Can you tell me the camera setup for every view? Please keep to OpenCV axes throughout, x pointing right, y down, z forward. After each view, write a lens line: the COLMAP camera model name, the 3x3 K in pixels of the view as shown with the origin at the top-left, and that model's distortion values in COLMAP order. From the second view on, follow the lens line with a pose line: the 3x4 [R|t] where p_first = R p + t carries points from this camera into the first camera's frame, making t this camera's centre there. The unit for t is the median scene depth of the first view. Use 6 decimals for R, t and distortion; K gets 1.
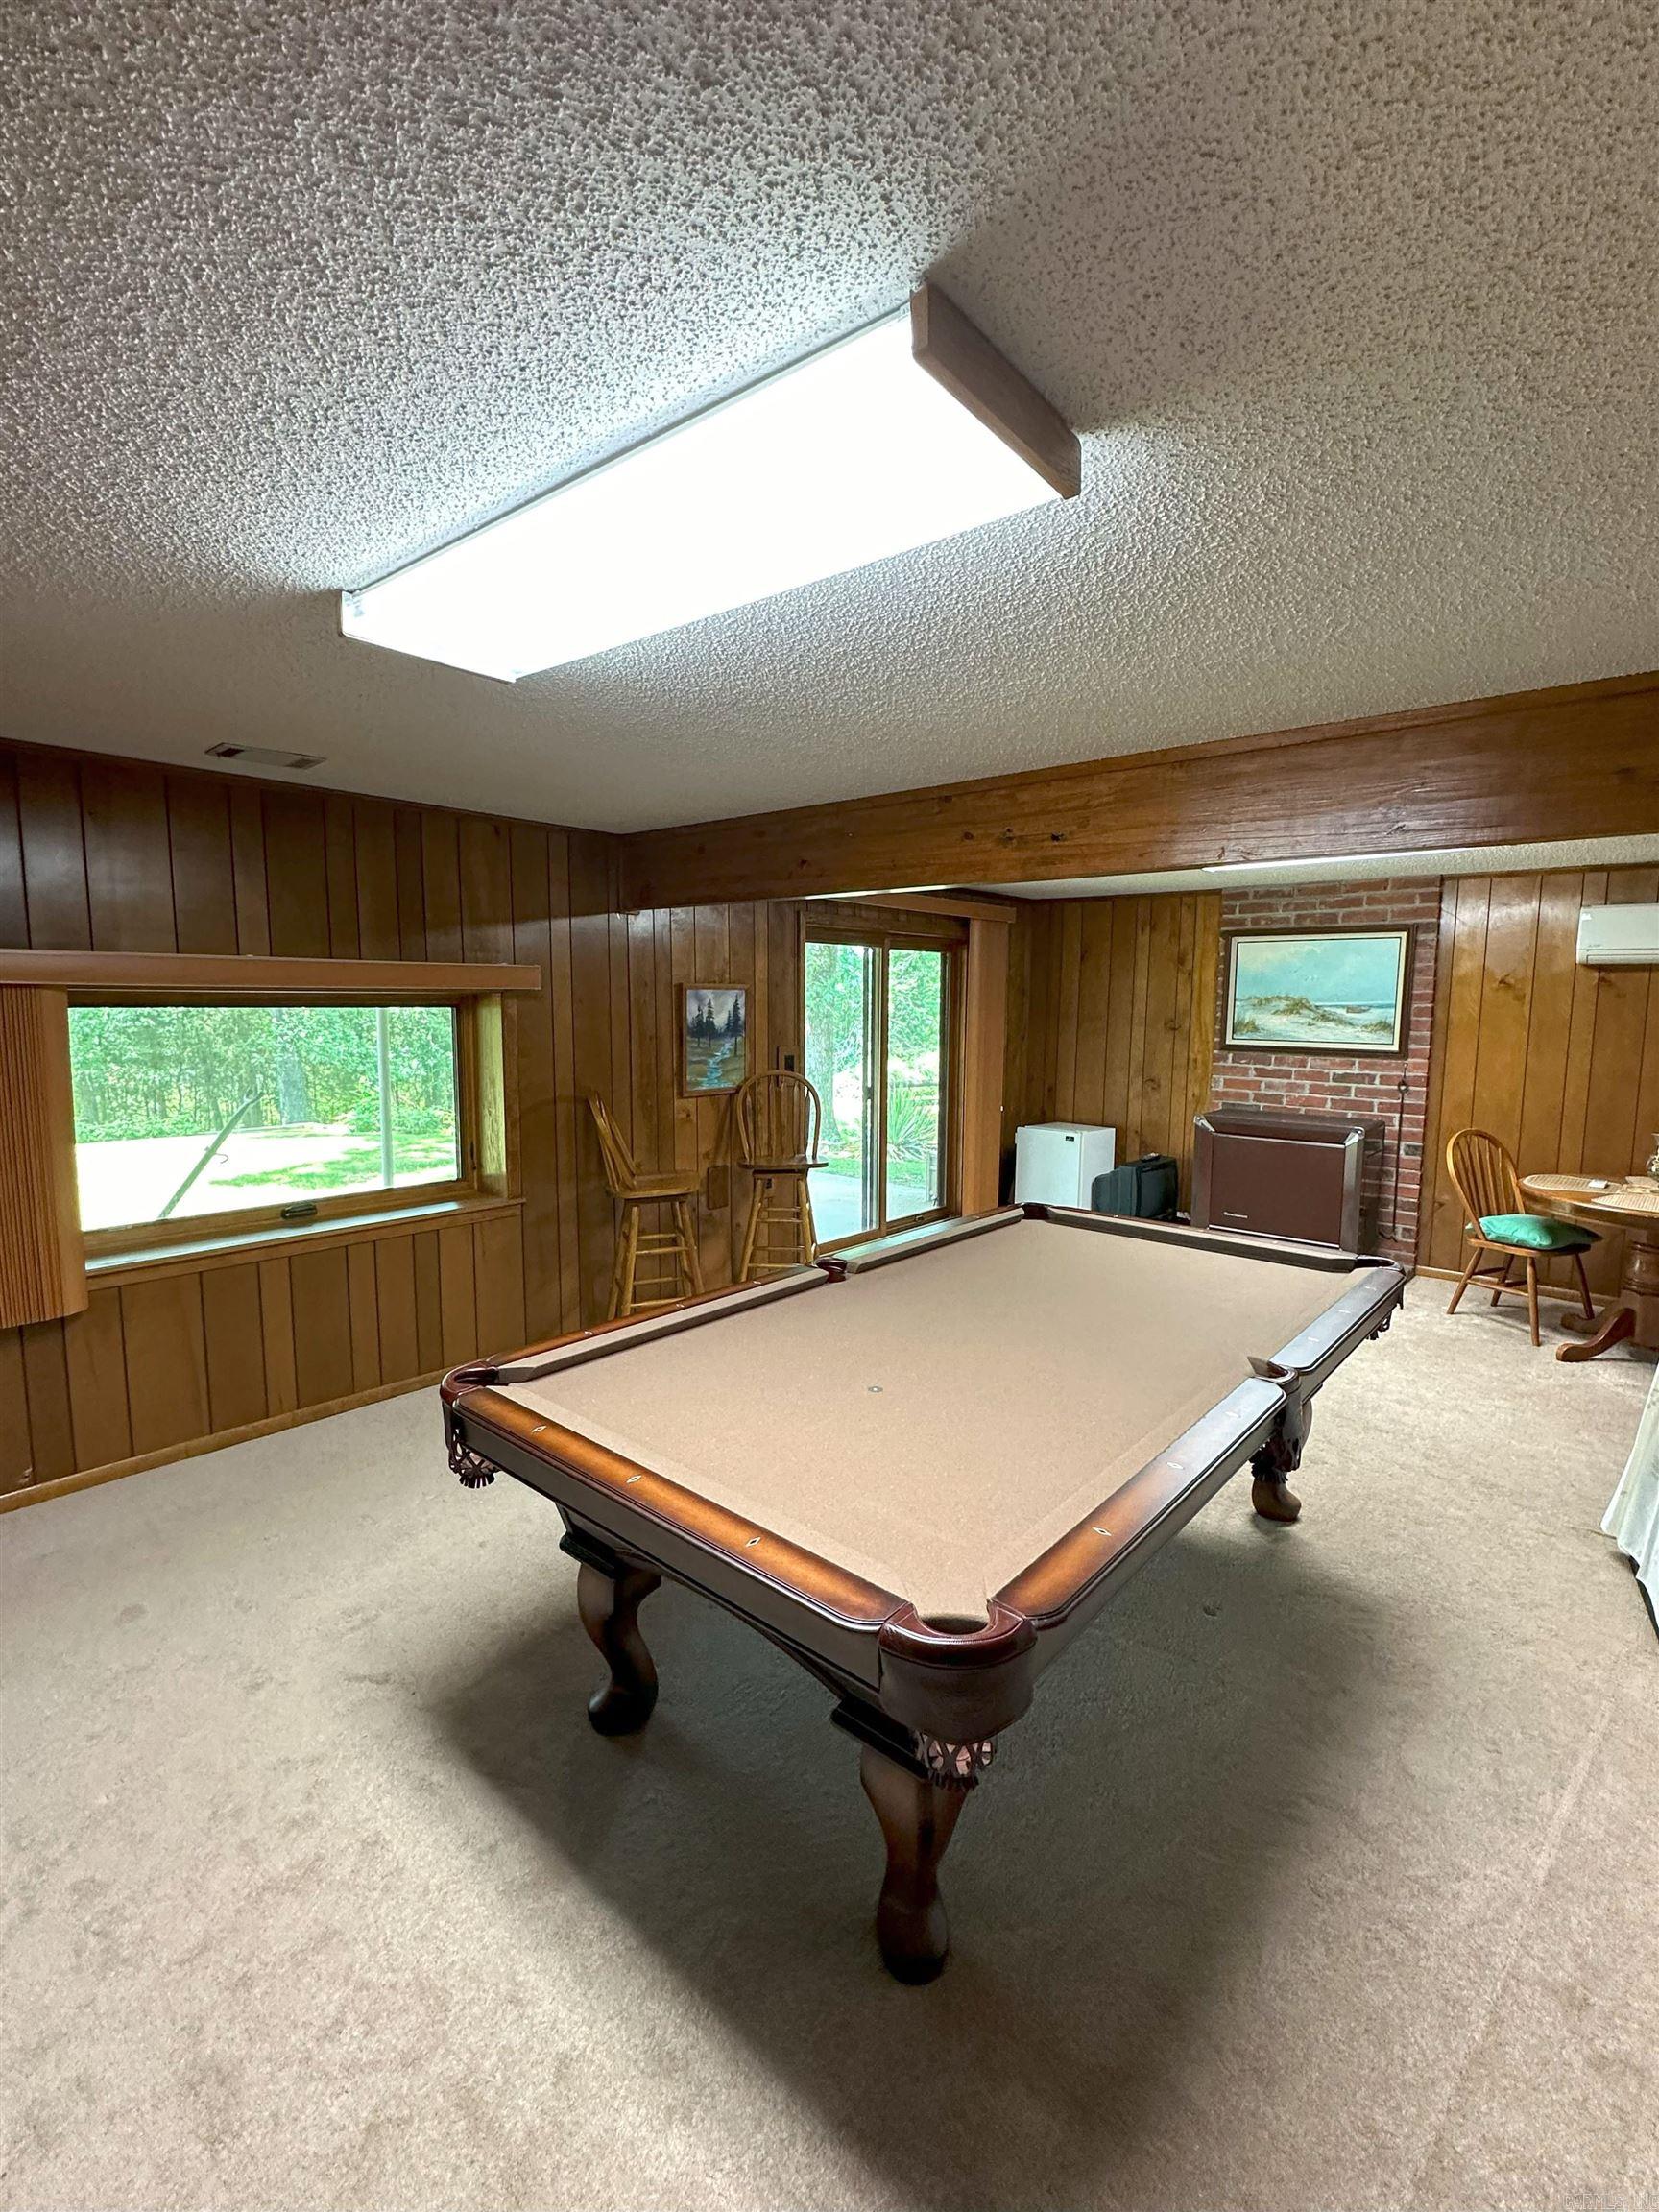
lens RADIAL K [[972.1, 0, 831.1], [0, 972.1, 1104.8], [0, 0, 1]] dist [-0.002740, 0.000677]
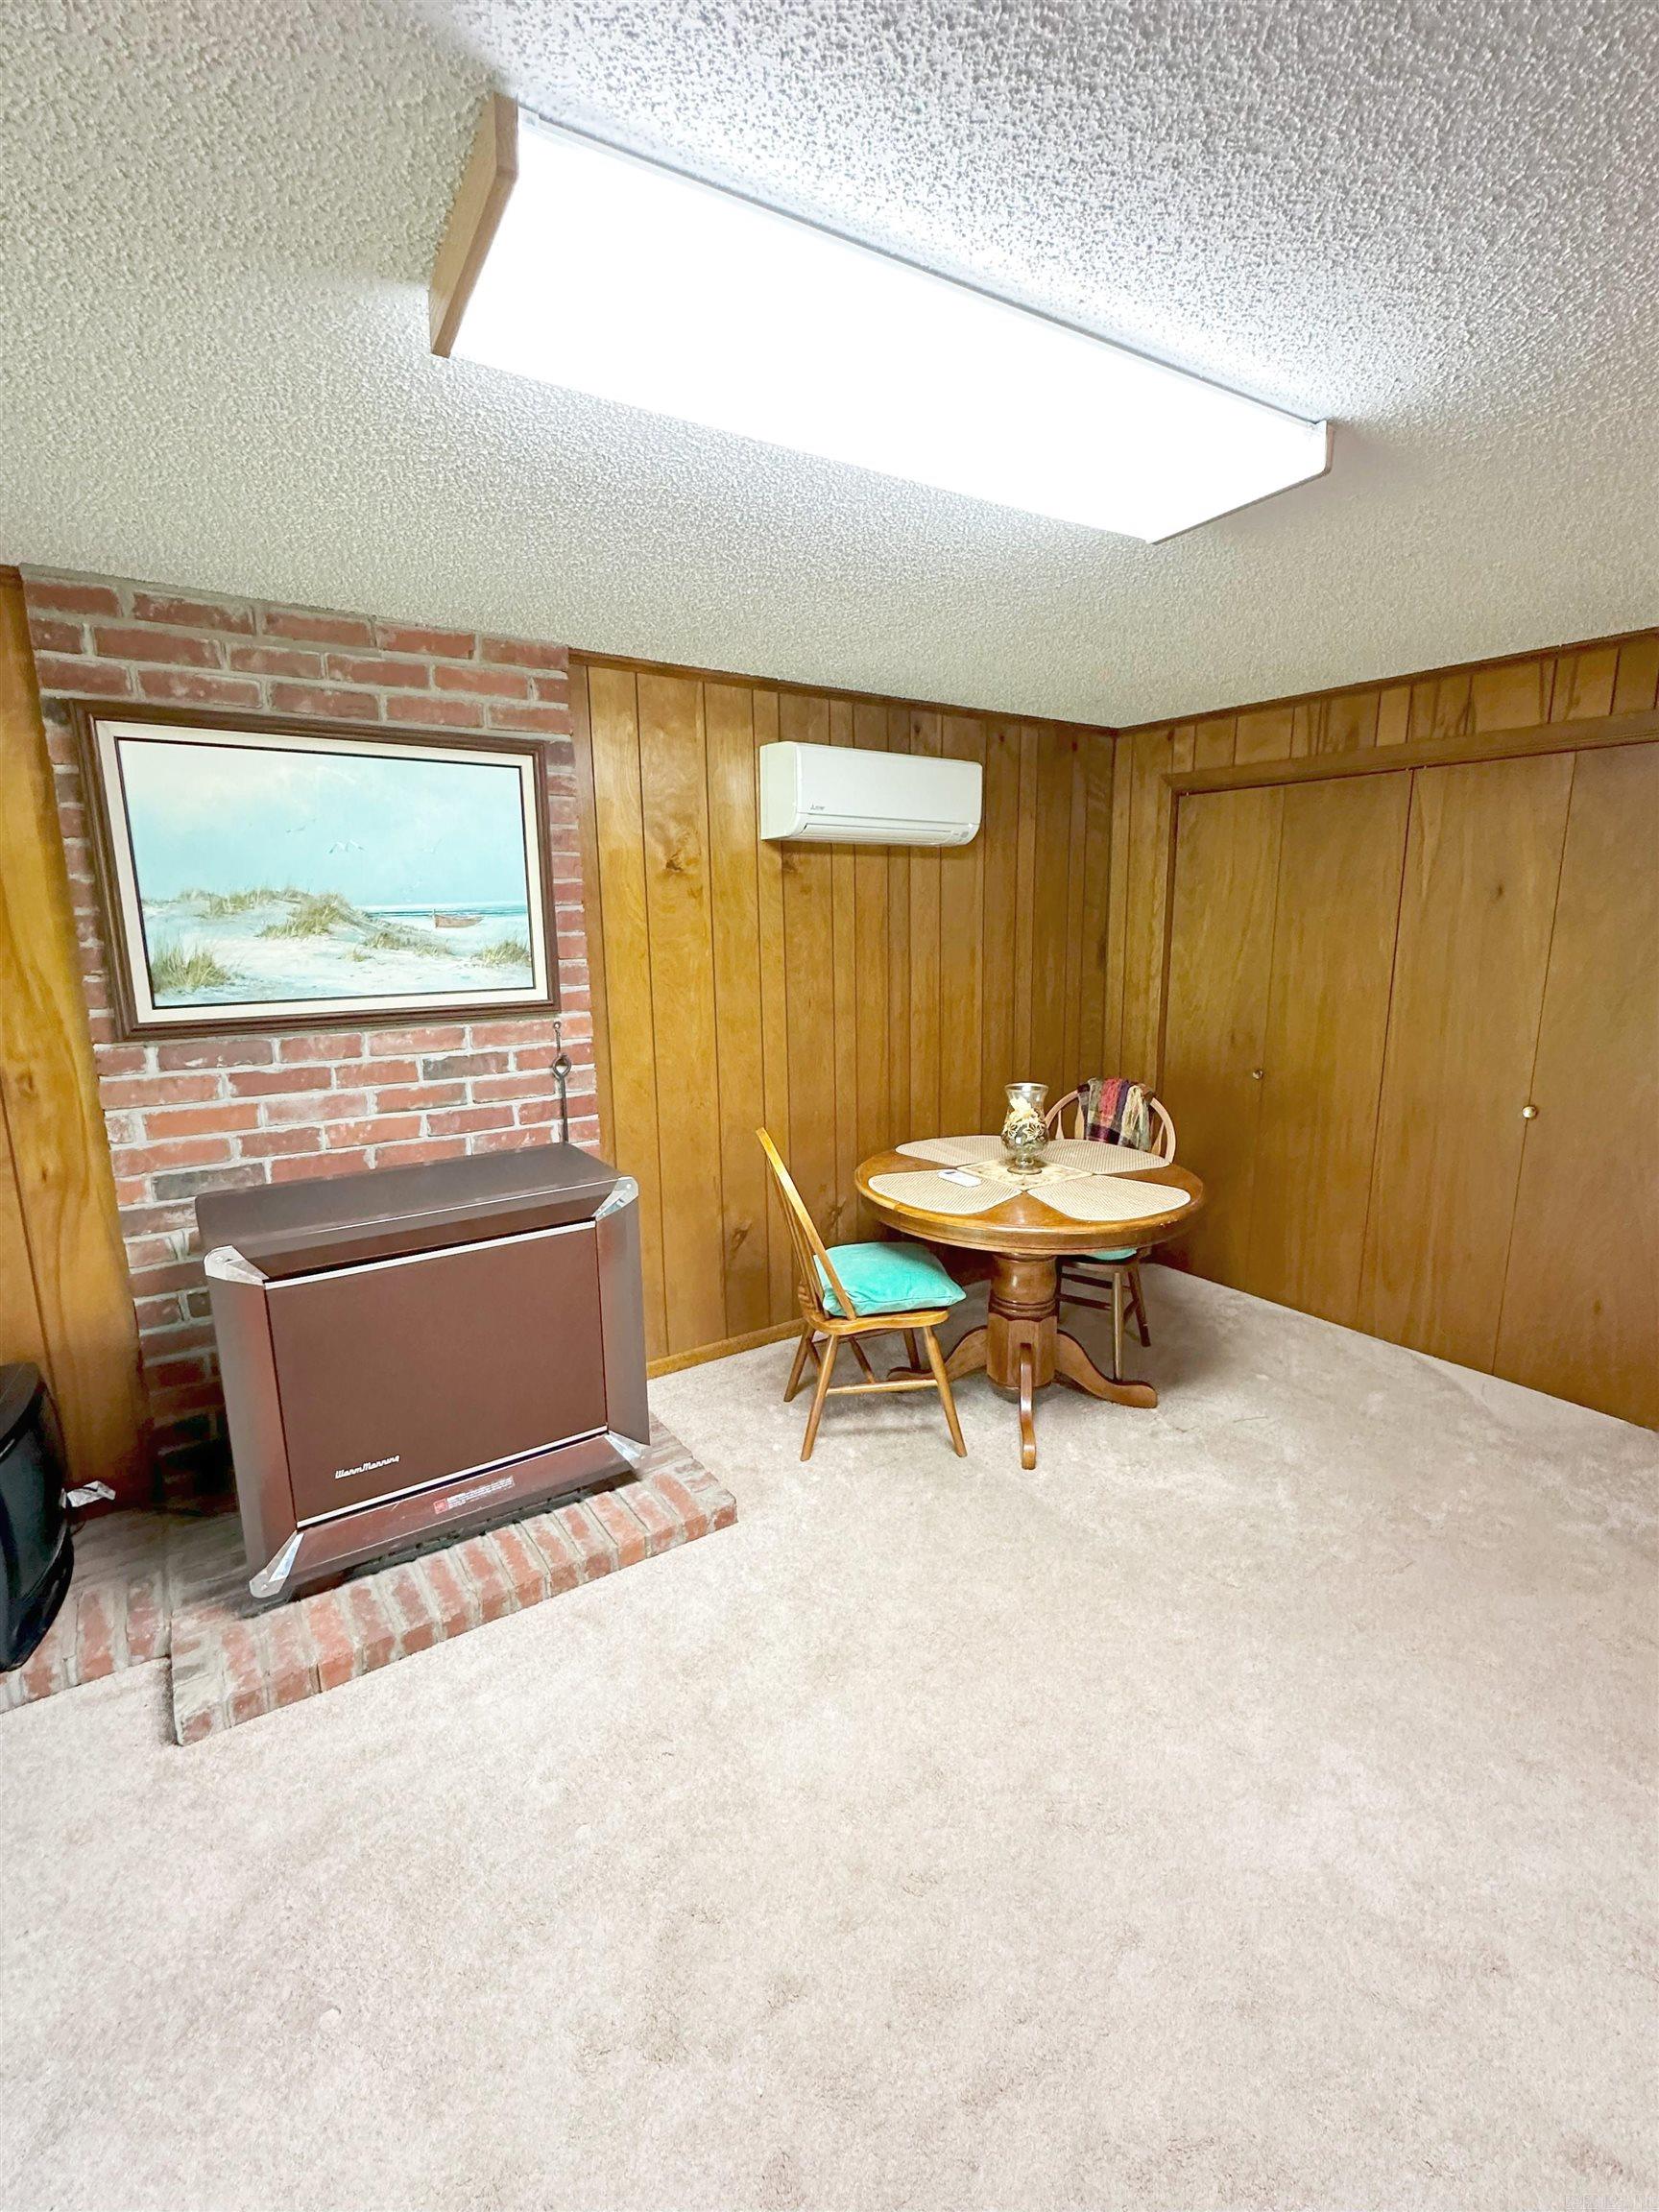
lens RADIAL K [[972.1, 0, 833.1], [0, 972.1, 1102.0], [0, 0, 1]] dist [-0.002740, 0.000677]
pose [[0.238837, -0.196804, 0.950907, 0.169490], [0.119500, 0.977761, 0.172347, -0.096741], [-0.963679, 0.072470, 0.257044, 0.968902]]
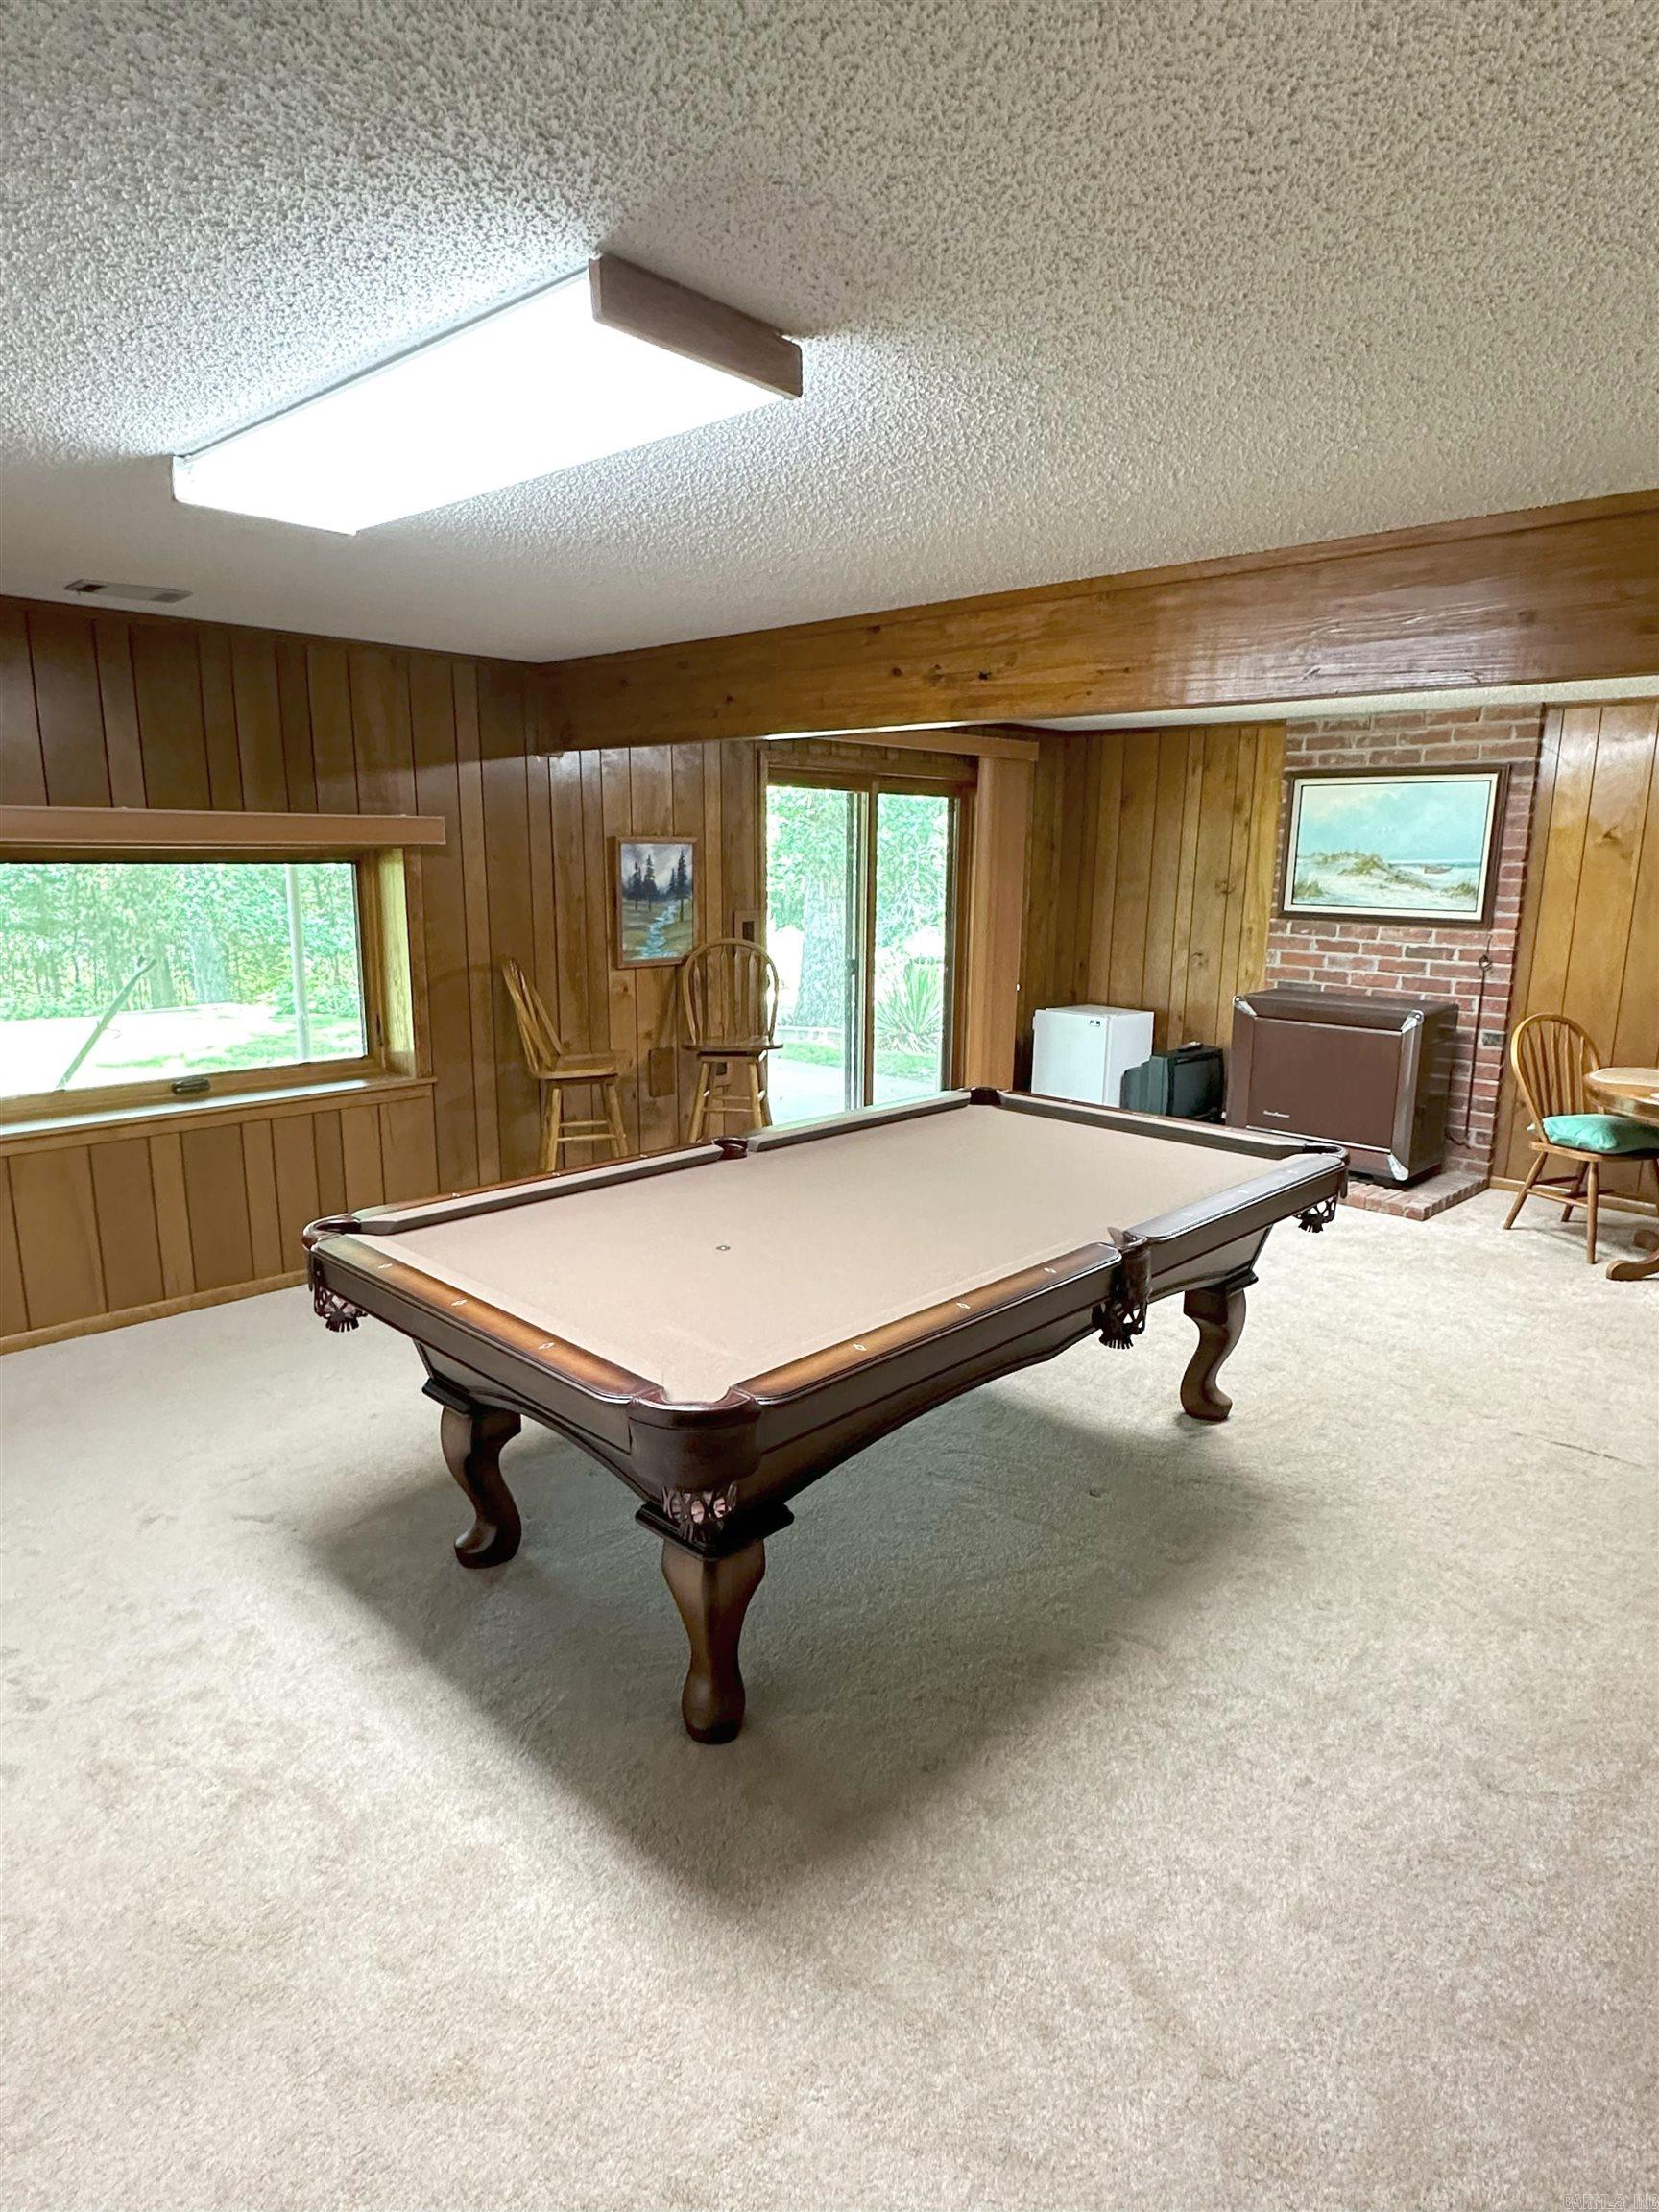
lens RADIAL K [[1242.1, 0, 822.3], [0, 1242.1, 1105.3], [0, 0, 1]] dist [-0.002602, -0.001164]
pose [[0.998571, 0.012918, -0.051852, 0.103645], [-0.008017, 0.995574, 0.093641, 0.010139], [0.052832, -0.093092, 0.994255, -0.132531]]
